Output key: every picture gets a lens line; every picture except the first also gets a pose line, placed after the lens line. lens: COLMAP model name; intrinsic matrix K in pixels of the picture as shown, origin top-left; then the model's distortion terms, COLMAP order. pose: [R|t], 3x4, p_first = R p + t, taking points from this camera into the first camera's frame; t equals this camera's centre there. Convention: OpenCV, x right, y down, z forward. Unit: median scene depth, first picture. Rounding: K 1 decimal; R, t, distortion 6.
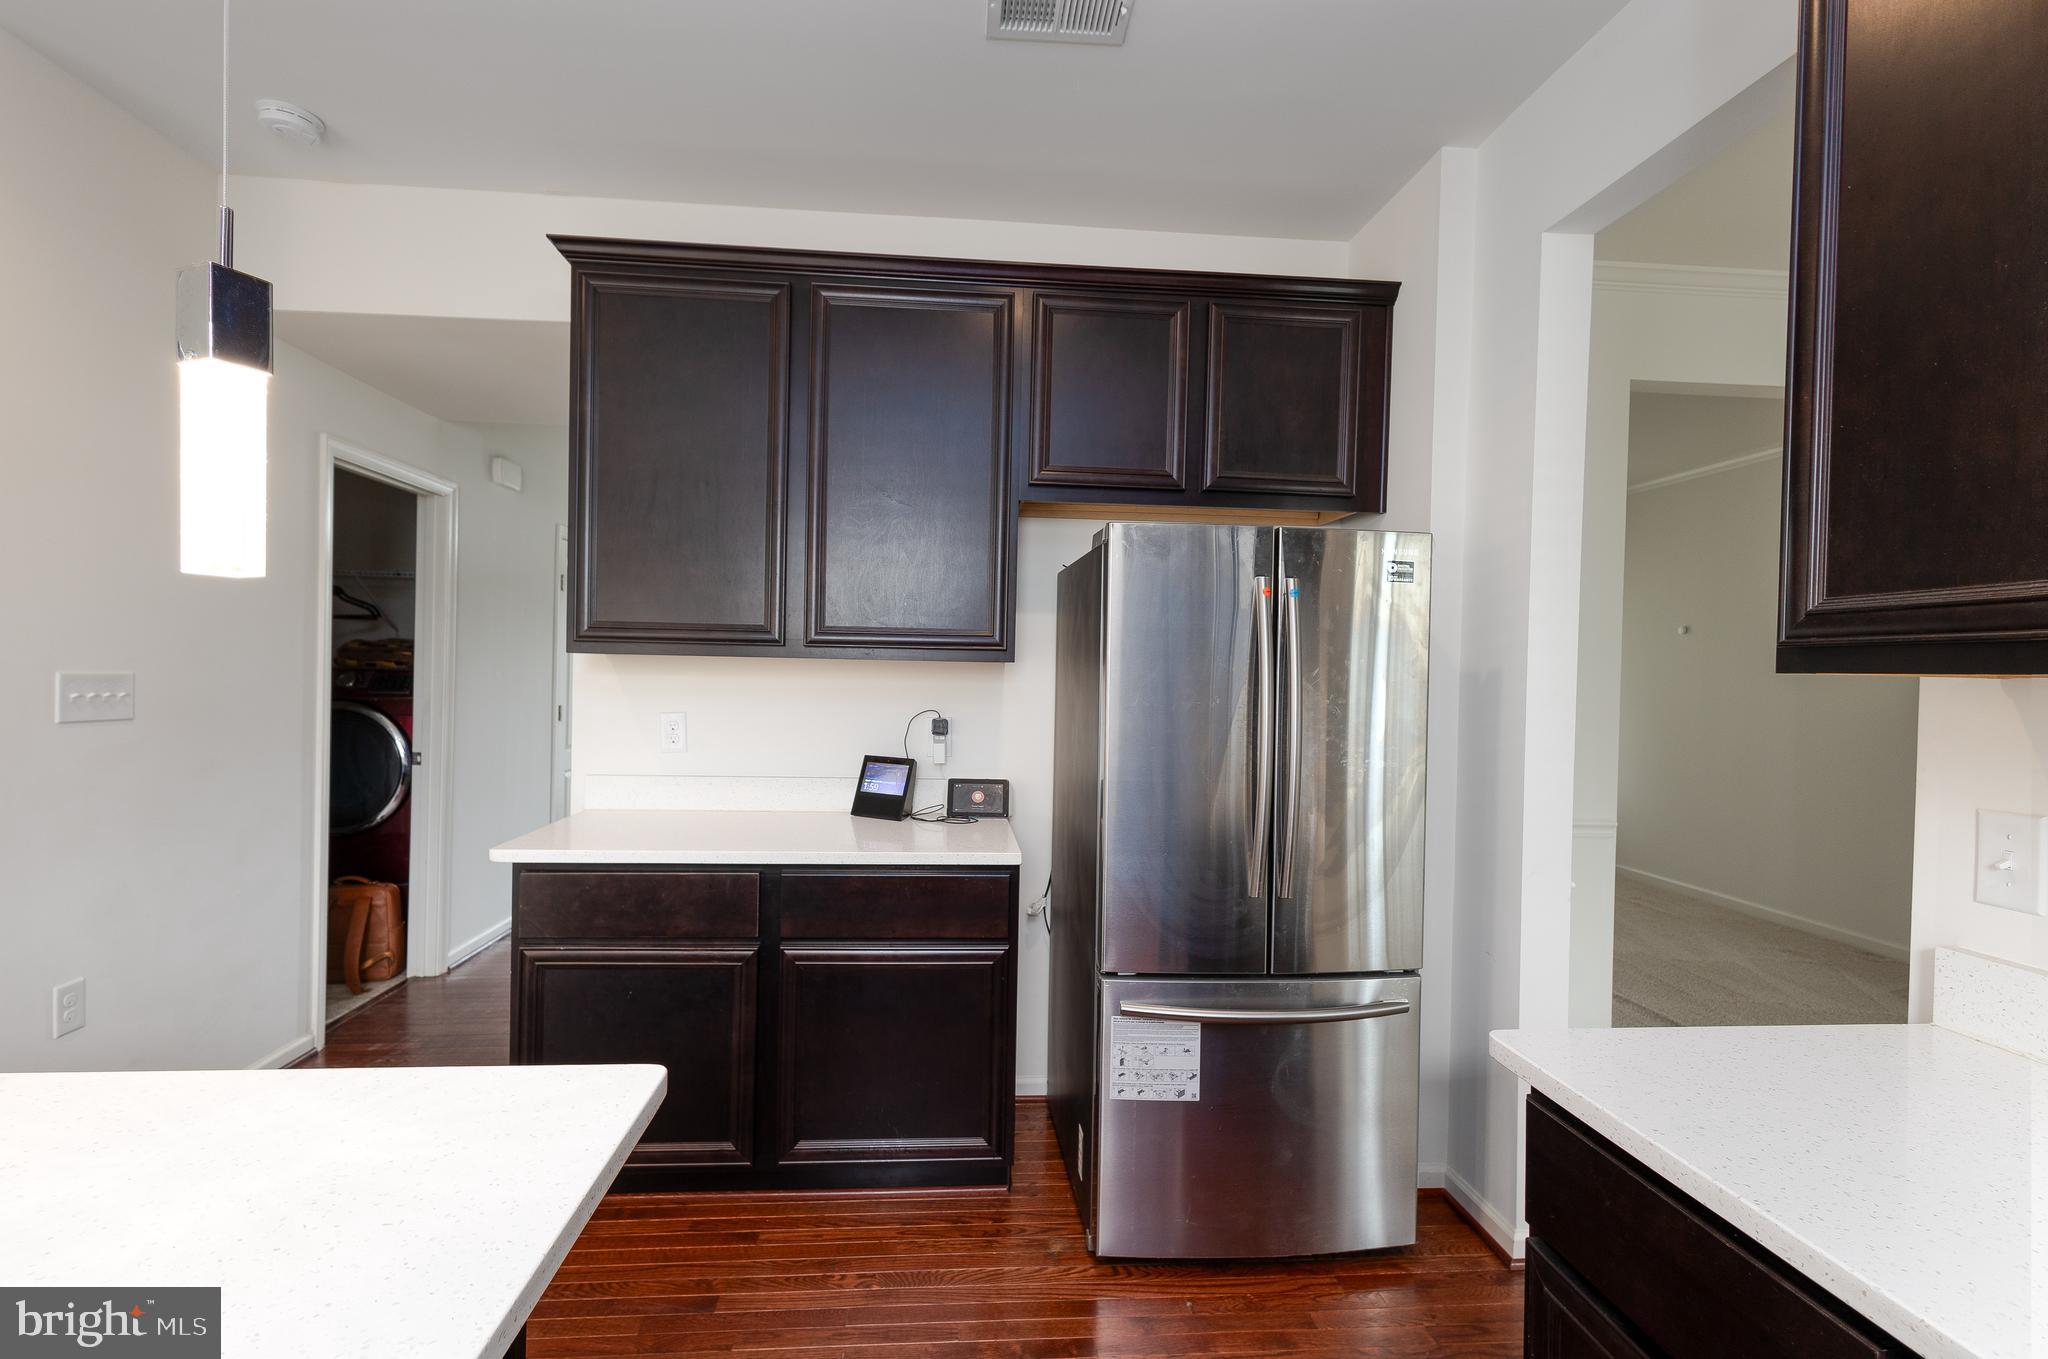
lens RADIAL K [[991.0, 0, 1044.7], [0, 991.0, 675.1], [0, 0, 1]] dist [0.021574, 0.000165]
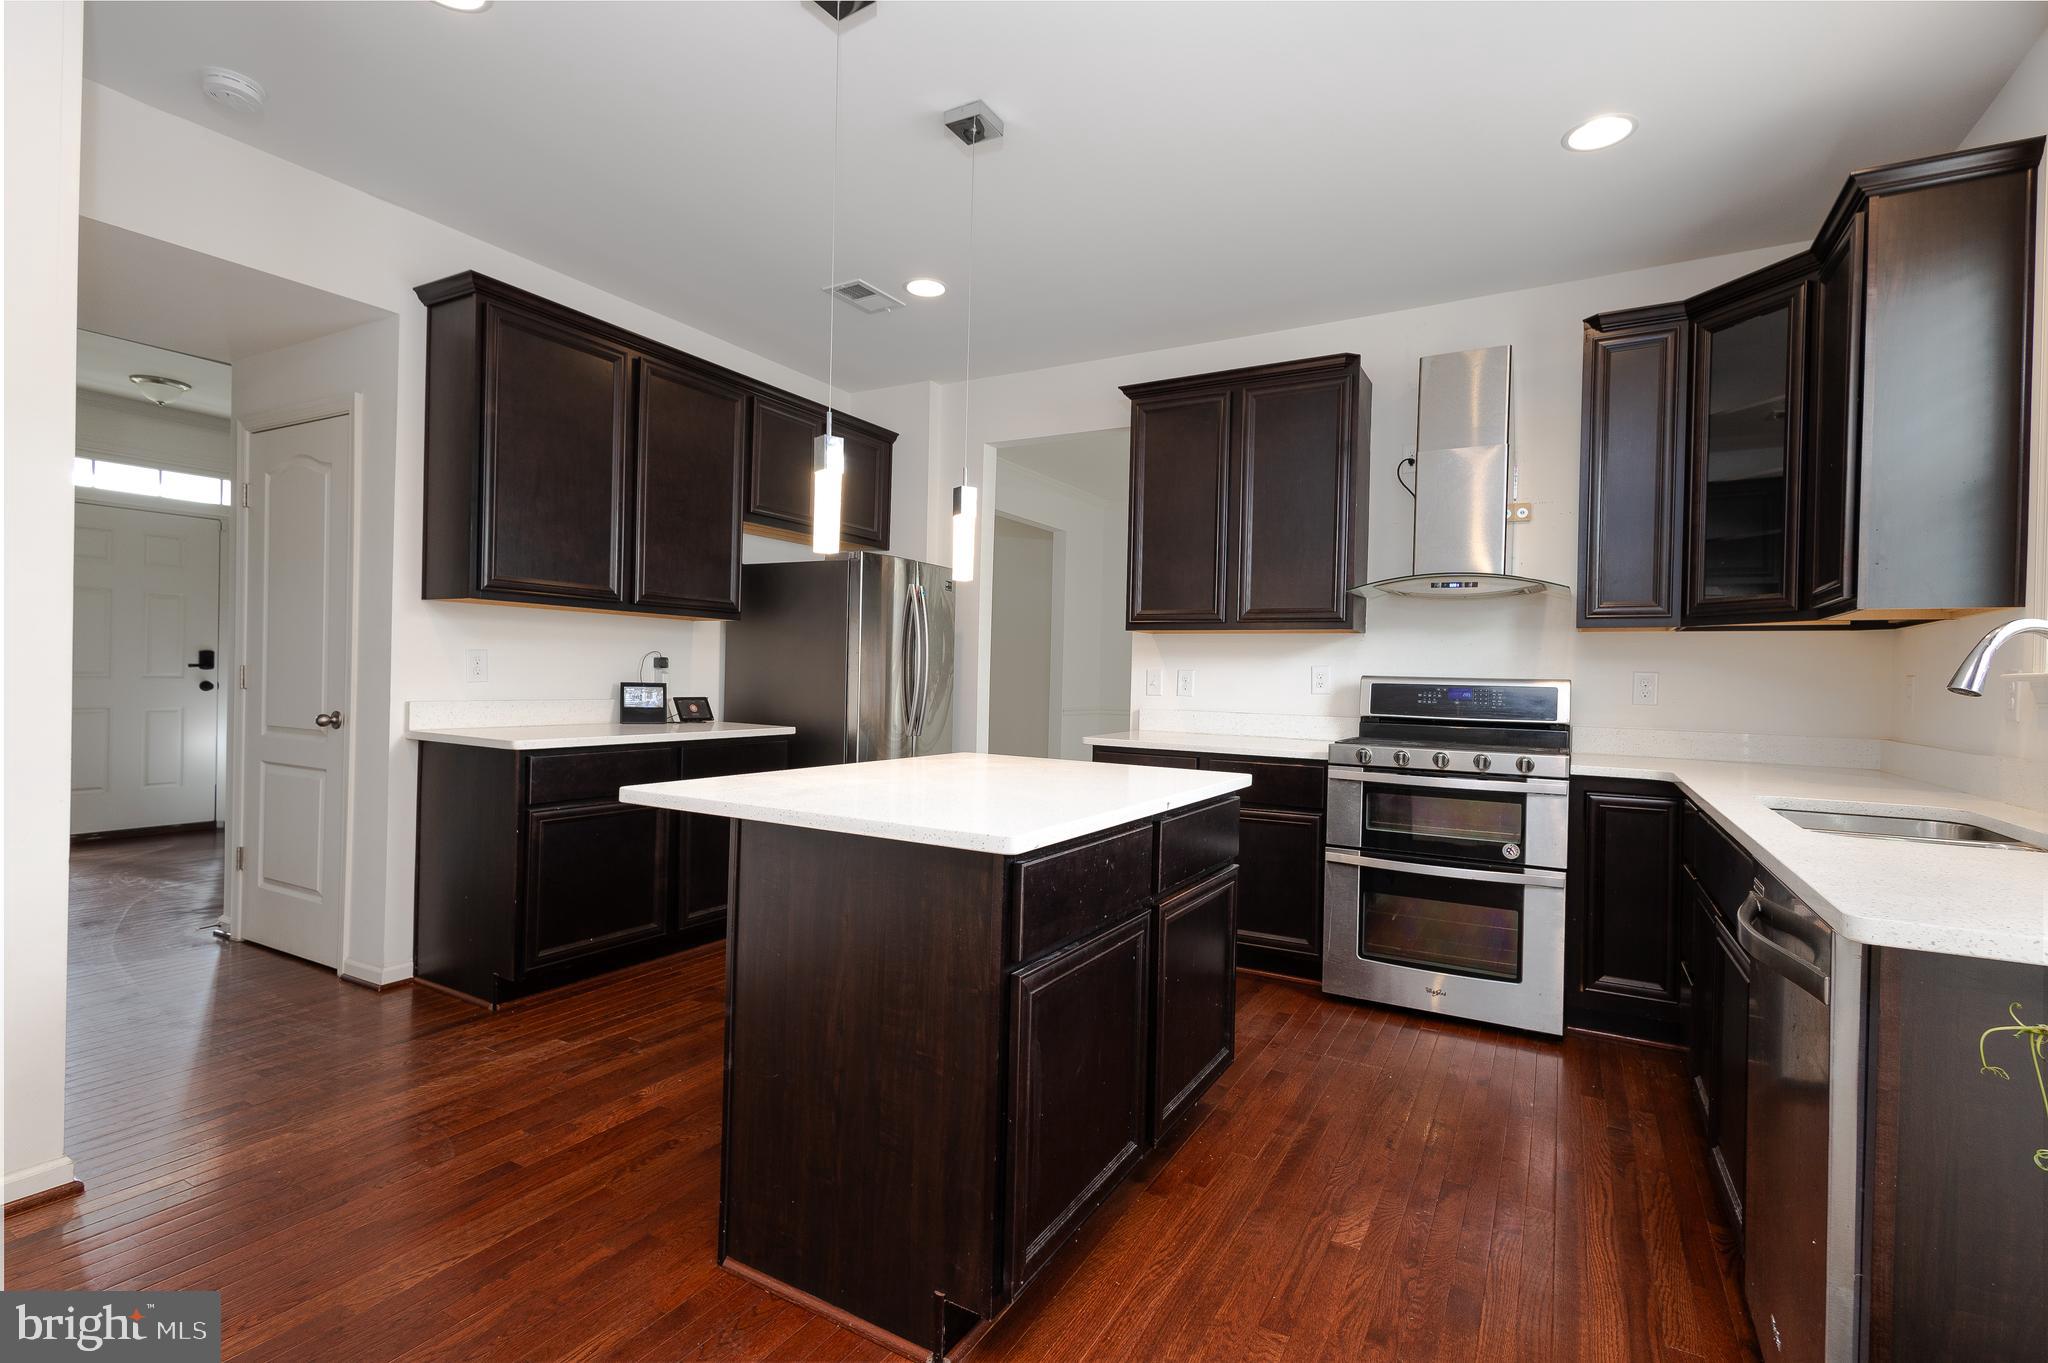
lens RADIAL K [[943.3, 0, 1011.3], [0, 943.3, 687.5], [0, 0, 1]] dist [0.004505, -0.003815]
pose [[0.580122, -0.014516, 0.814400, -0.982380], [-0.008545, 0.999678, 0.023906, 0.053114], [-0.814485, -0.020828, 0.579811, -0.243086]]
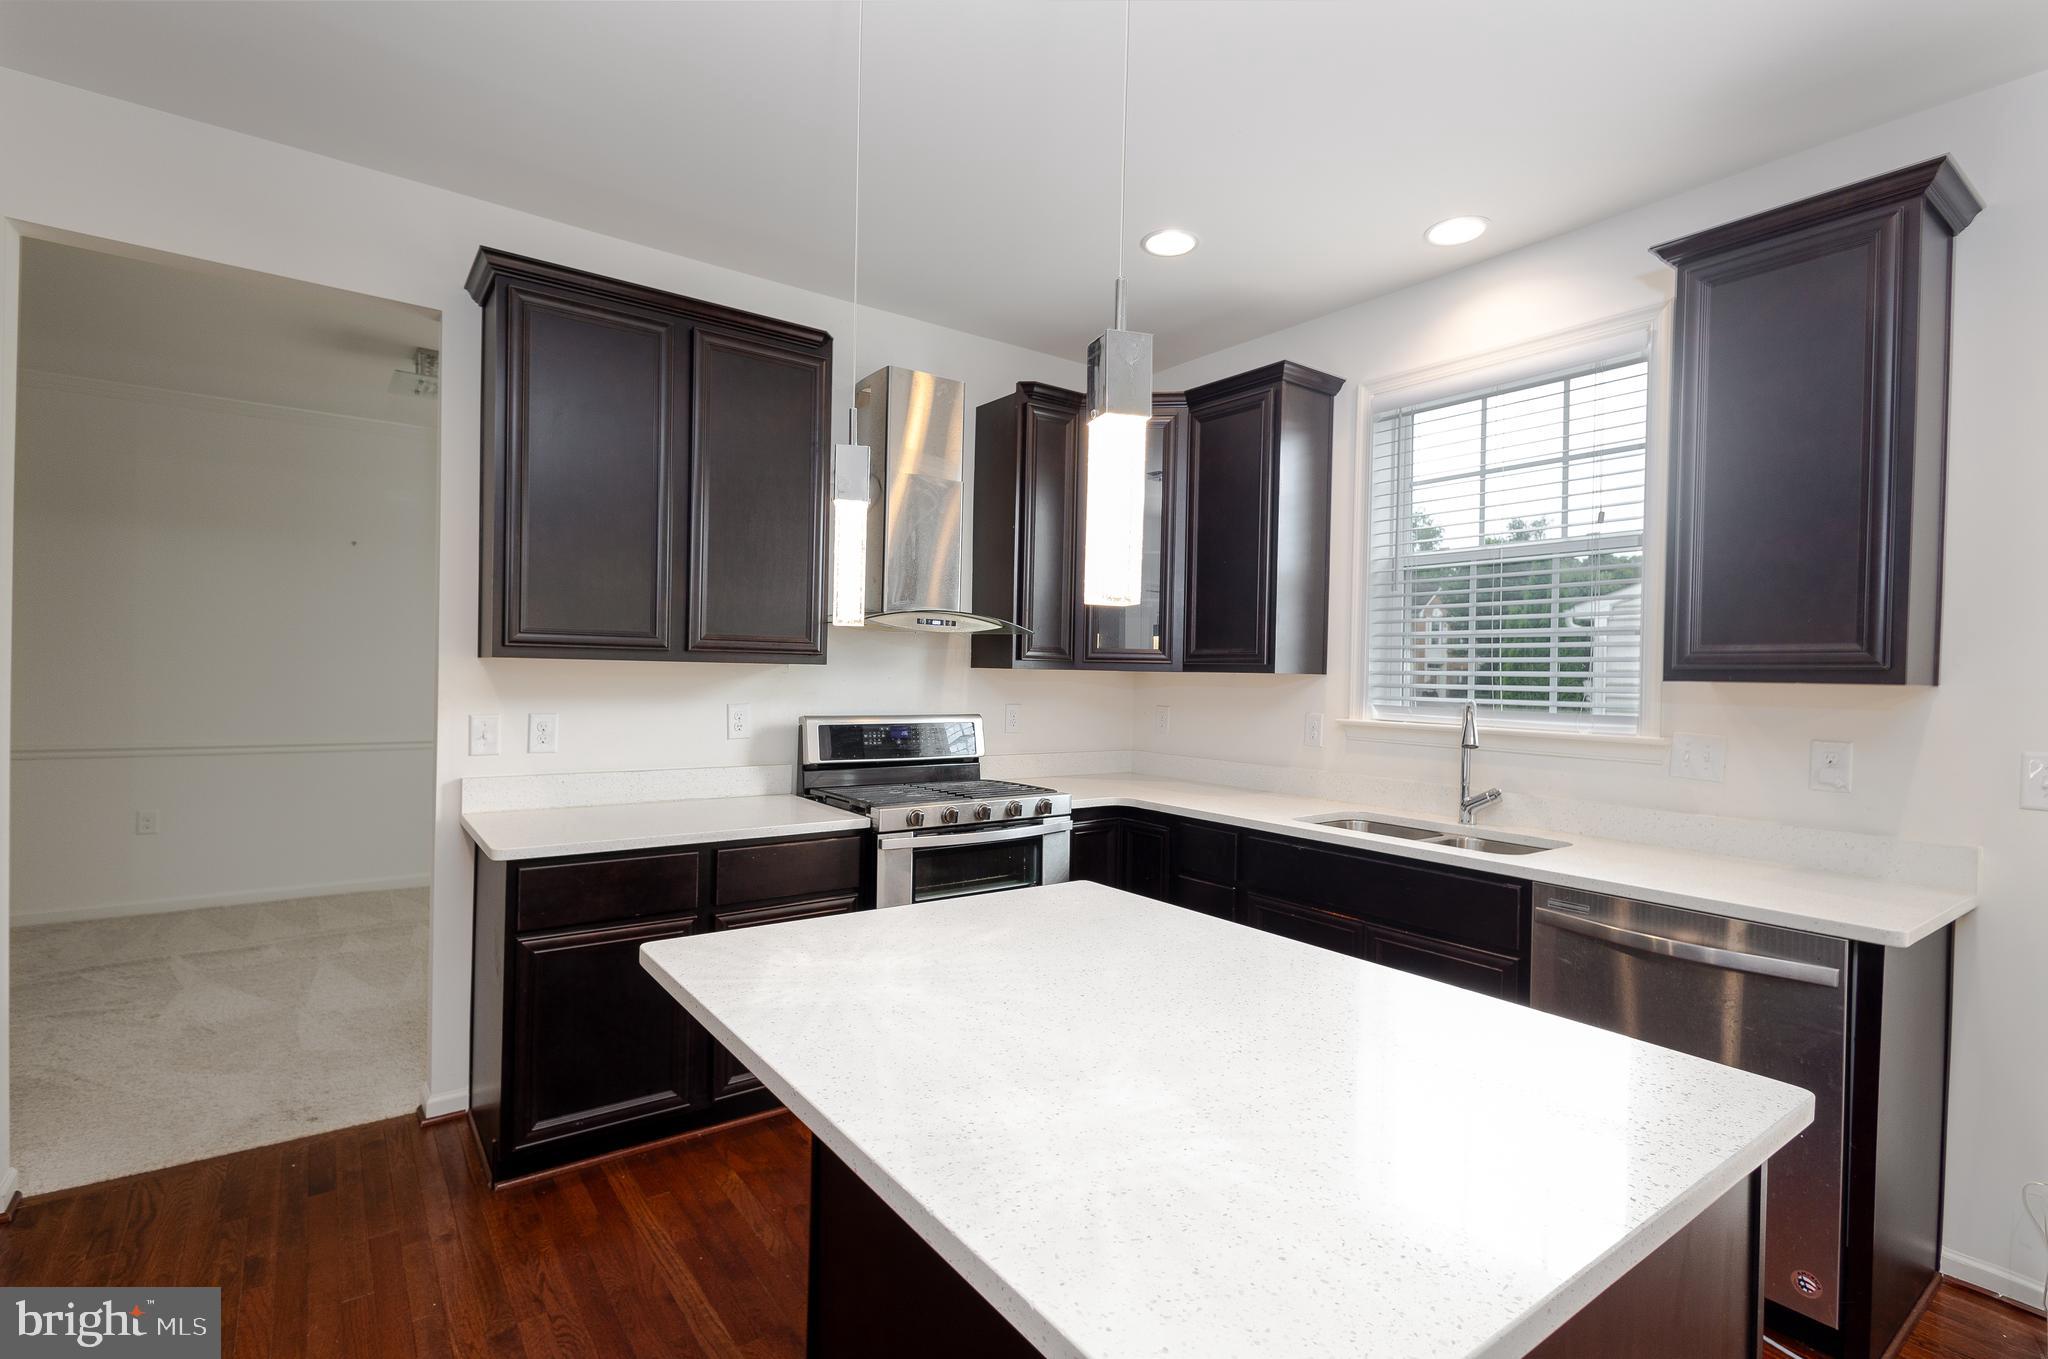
lens RADIAL K [[943.3, 0, 1042.3], [0, 943.3, 685.5], [0, 0, 1]] dist [0.004505, -0.003815]
pose [[-0.523745, -0.040078, 0.850932, -0.717368], [-0.025764, 0.999181, 0.031203, -0.016227], [-0.851485, -0.005581, -0.524349, 0.486472]]
